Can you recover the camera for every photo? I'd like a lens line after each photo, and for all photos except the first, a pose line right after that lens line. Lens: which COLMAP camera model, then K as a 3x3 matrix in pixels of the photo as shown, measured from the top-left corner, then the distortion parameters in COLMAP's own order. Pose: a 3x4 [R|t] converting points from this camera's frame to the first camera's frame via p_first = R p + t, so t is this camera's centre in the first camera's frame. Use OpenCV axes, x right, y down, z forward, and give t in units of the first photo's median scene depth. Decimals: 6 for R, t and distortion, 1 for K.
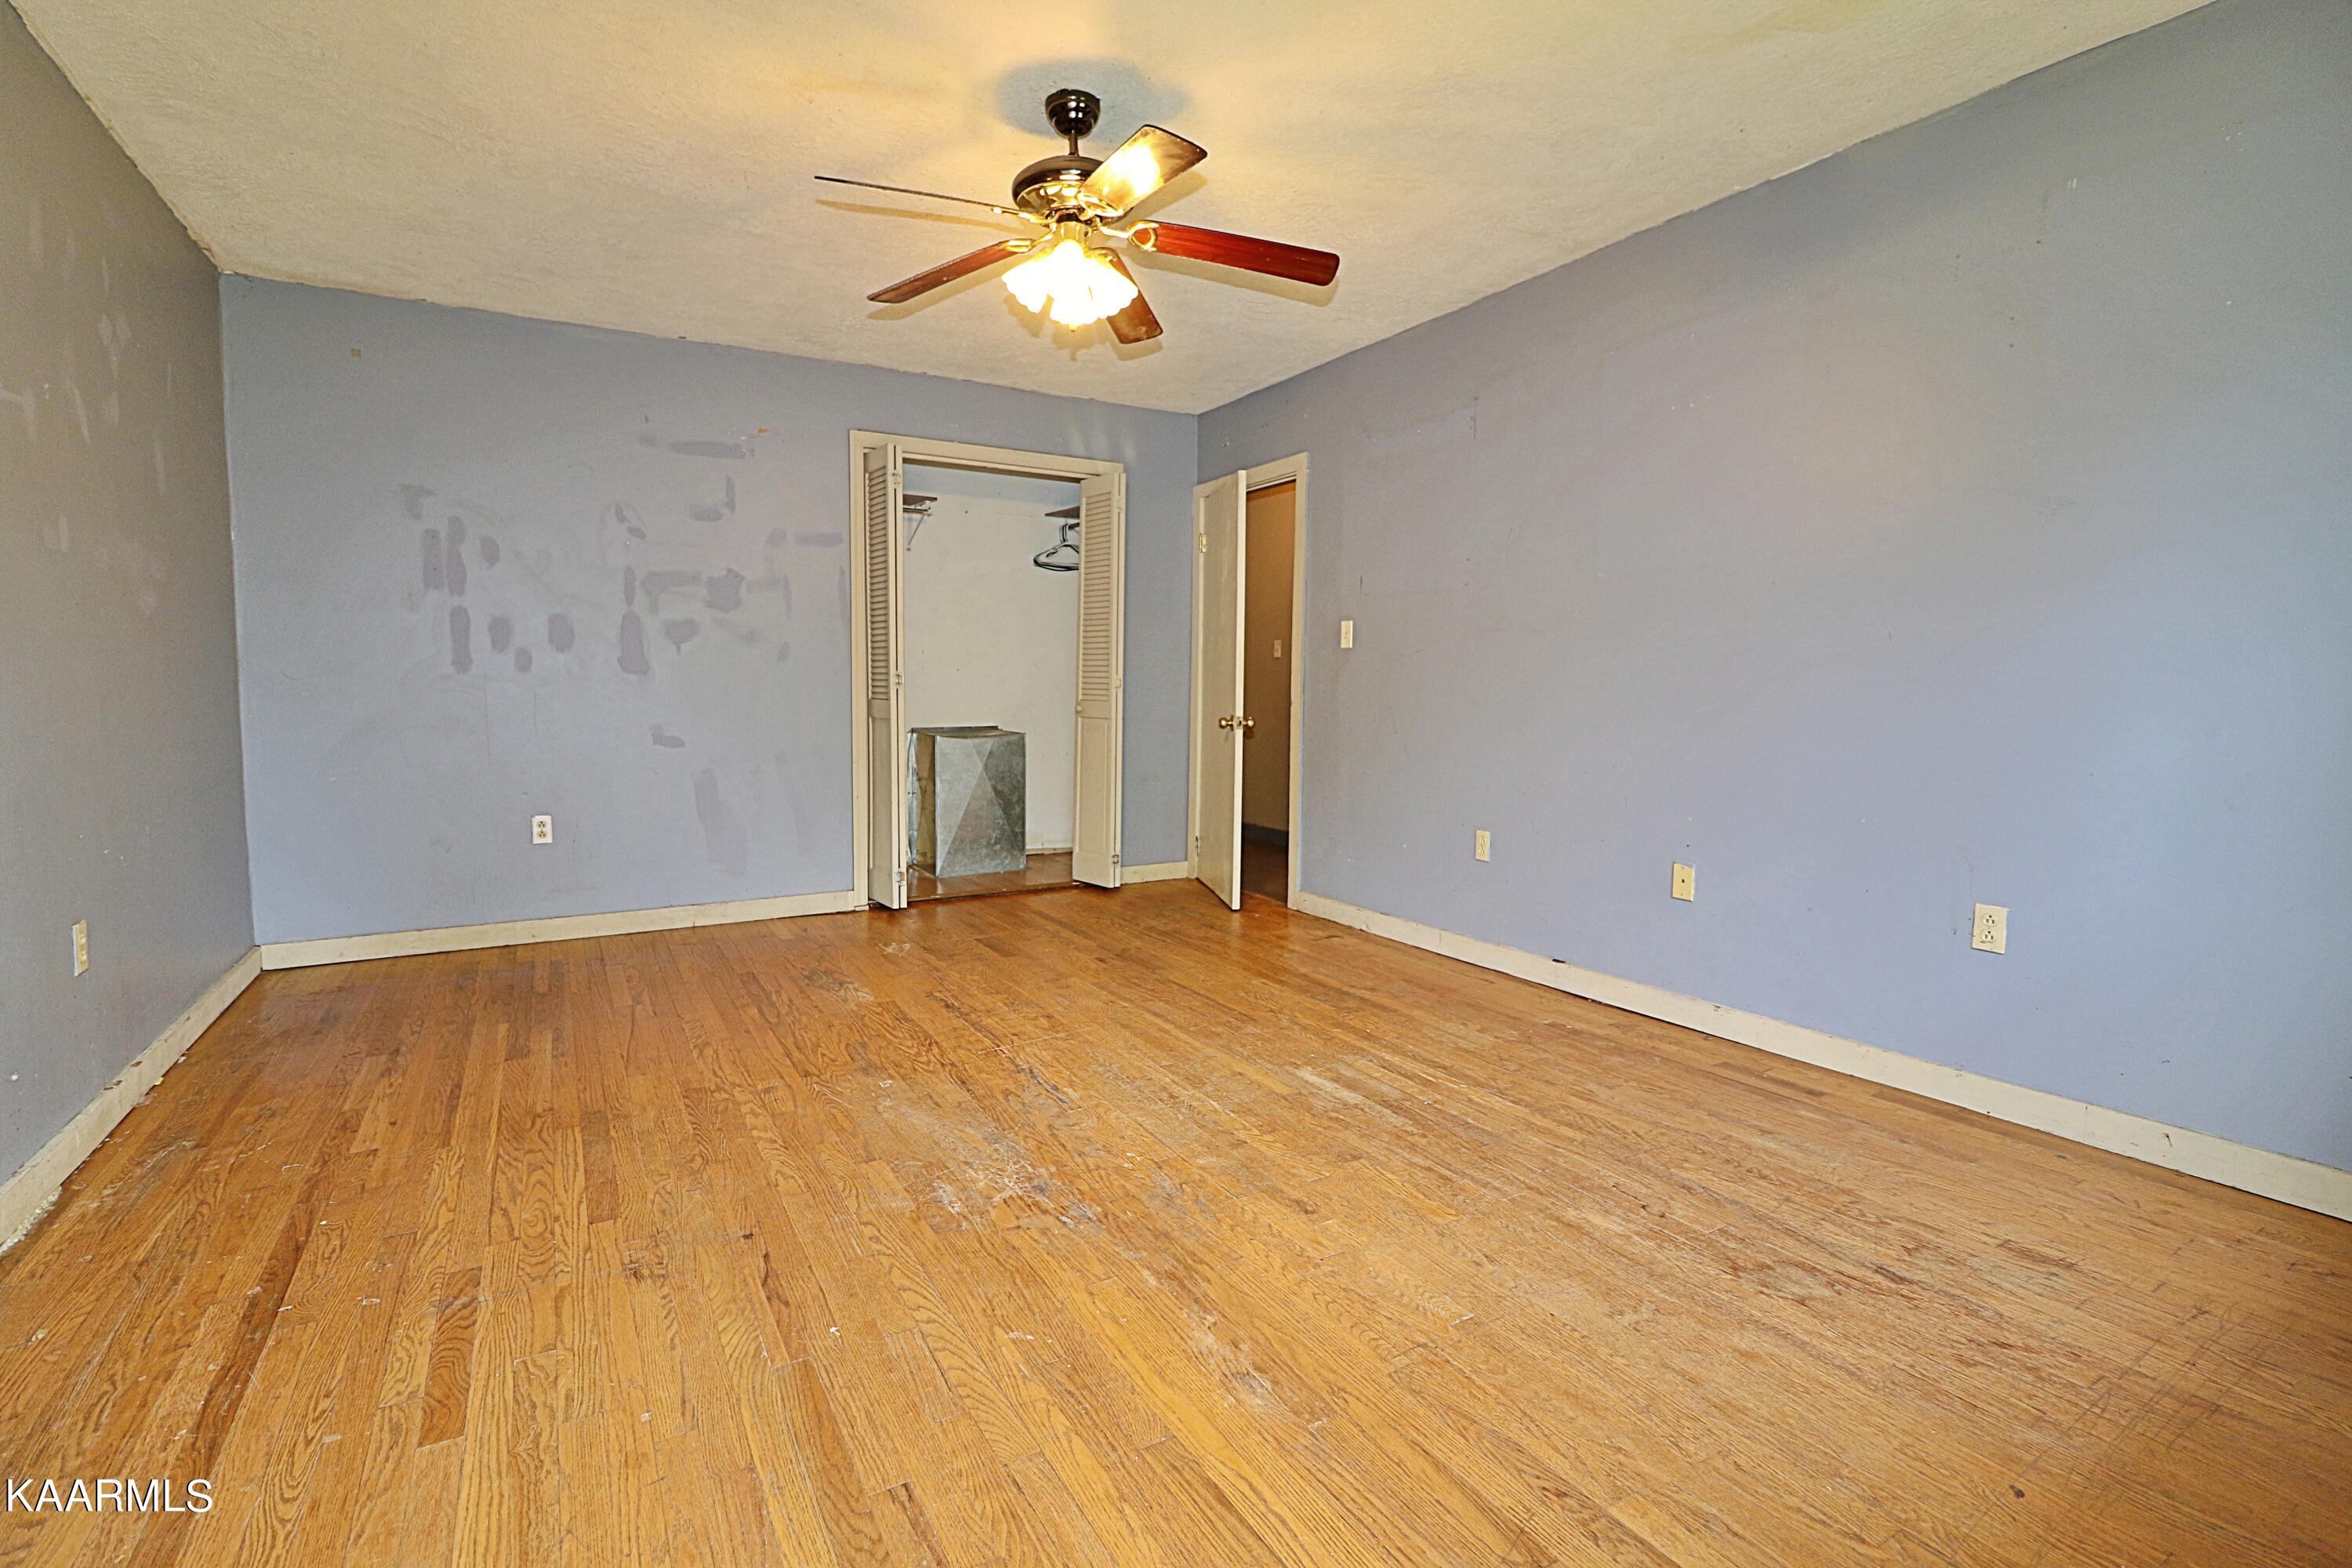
lens RADIAL K [[1073.4, 0, 1171.2], [0, 1073.4, 768.7], [0, 0, 1]] dist [0.000133, -0.014598]
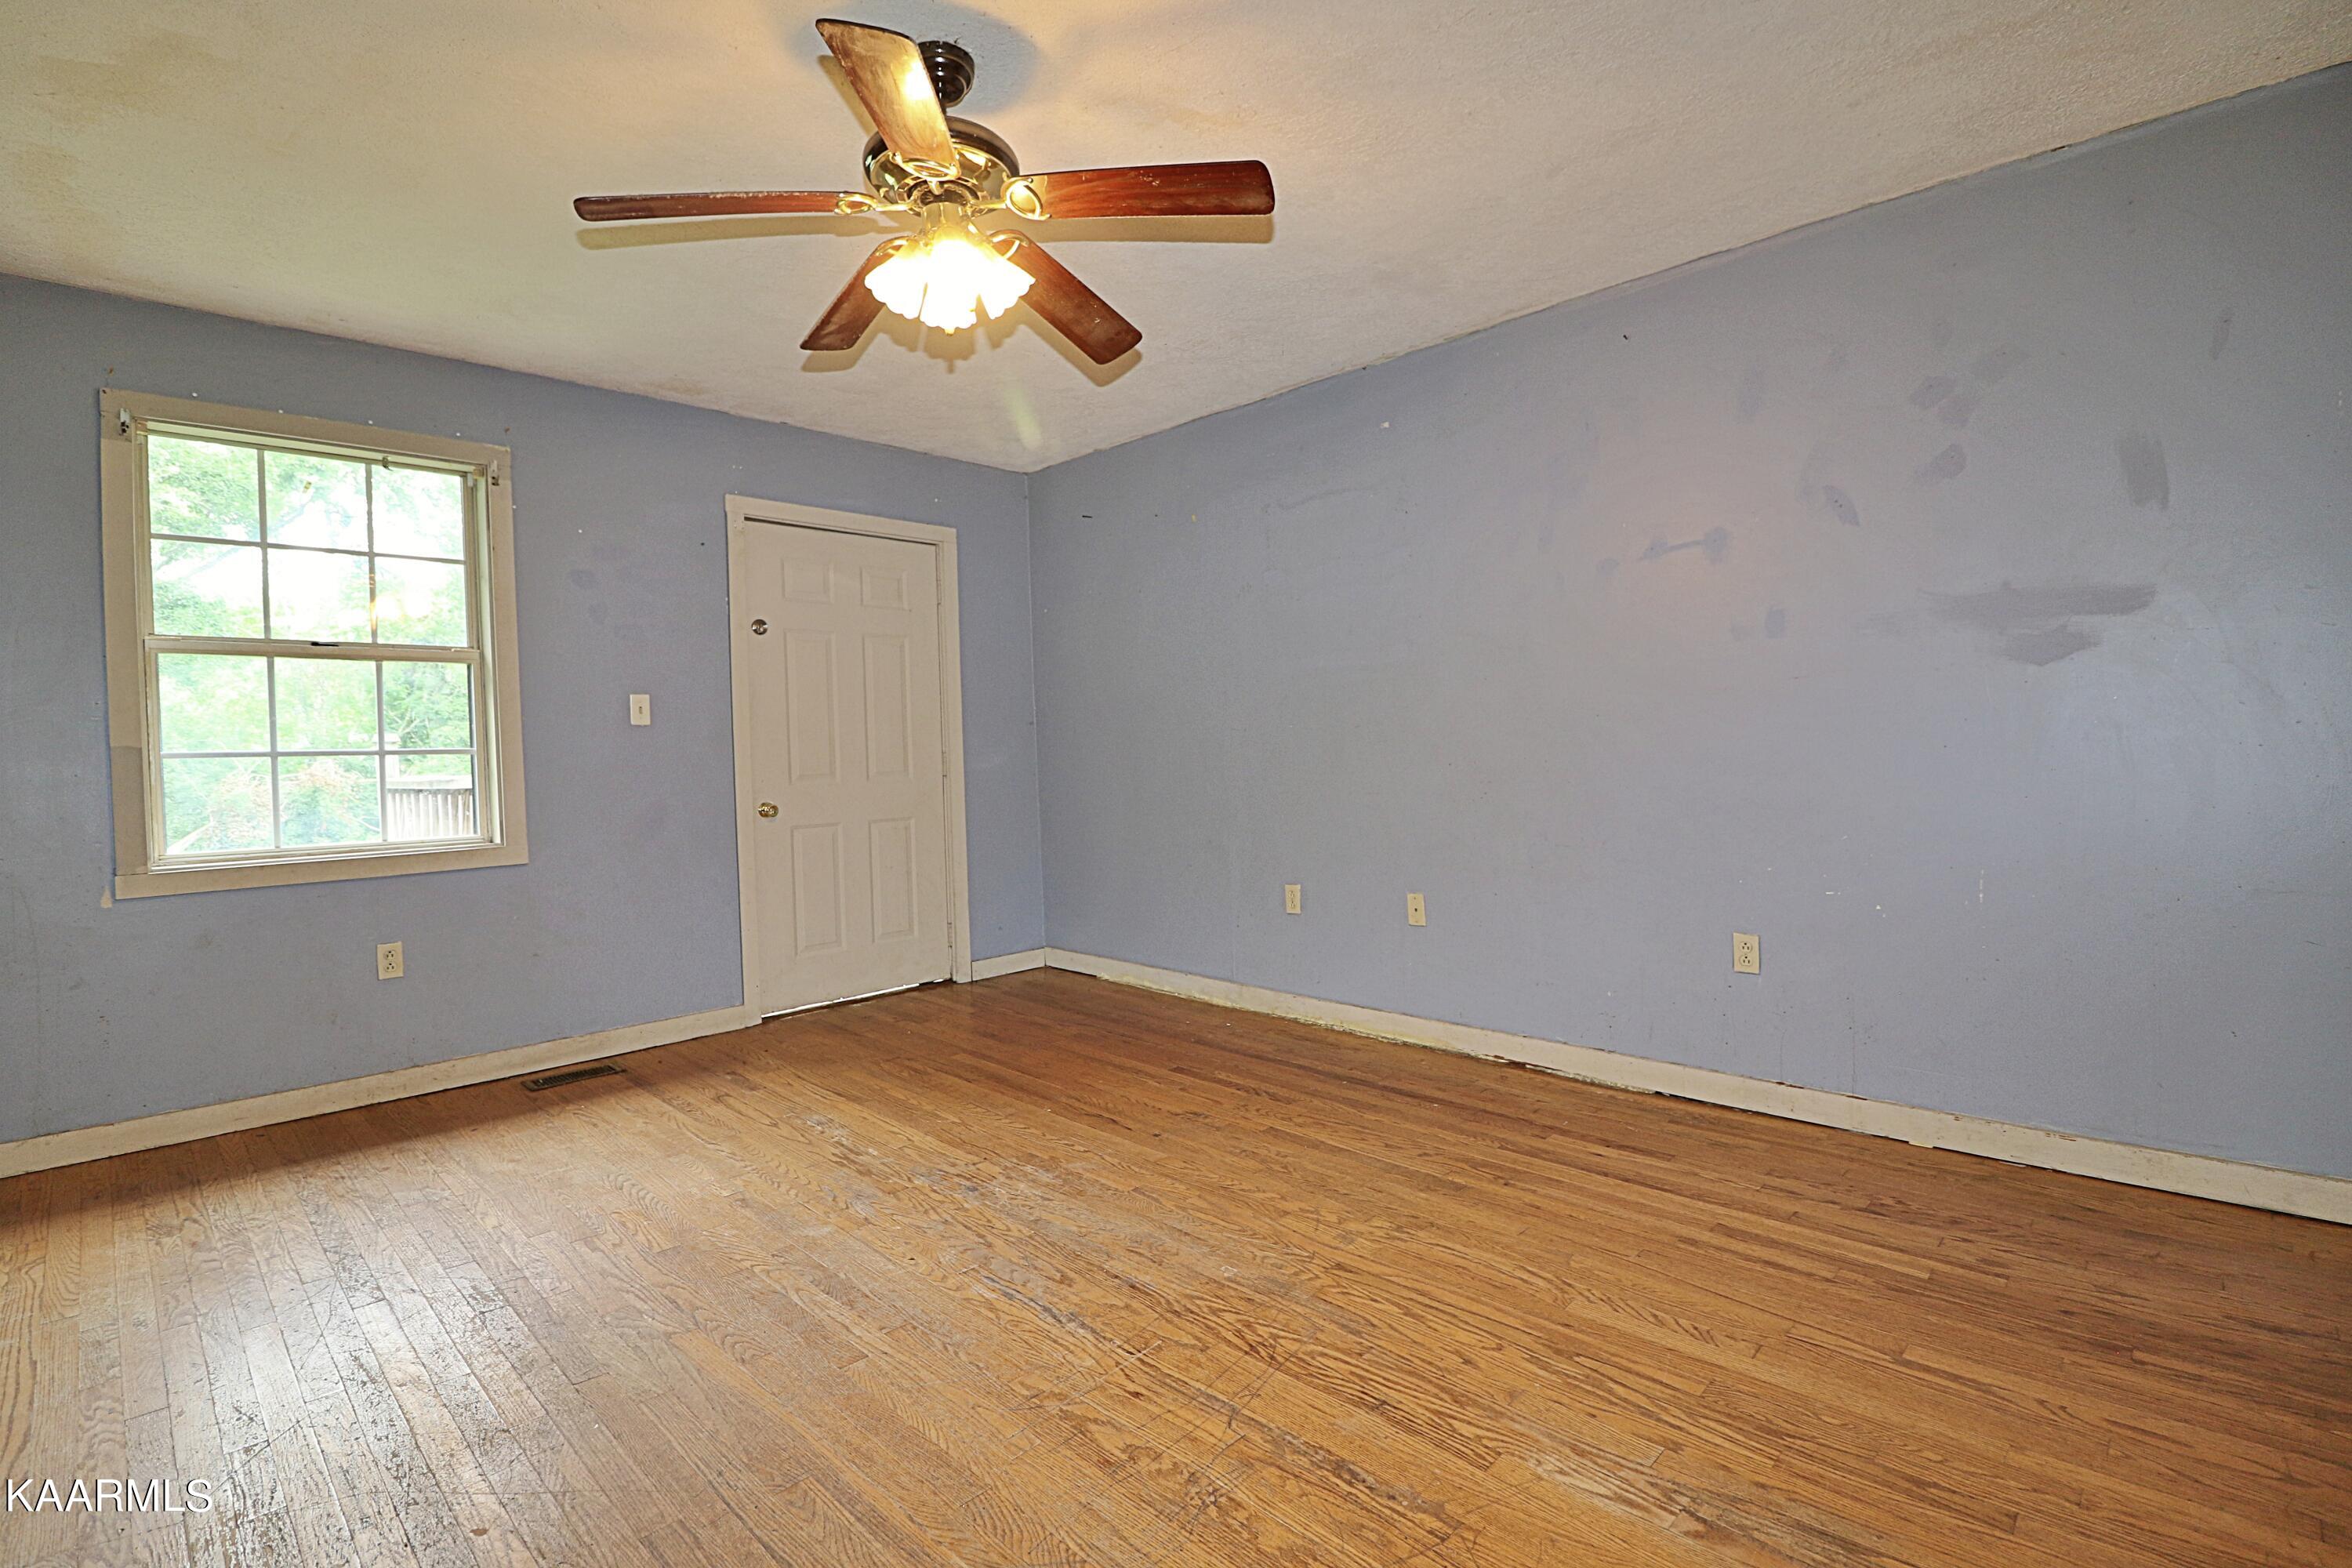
lens RADIAL K [[1073.4, 0, 1171.2], [0, 1073.4, 768.7], [0, 0, 1]] dist [0.000133, -0.014598]
pose [[-0.963353, 0.029116, -0.266651, -0.026740], [0.002070, 0.994869, 0.101153, -0.160158], [0.268228, 0.096894, -0.958470, 1.773045]]
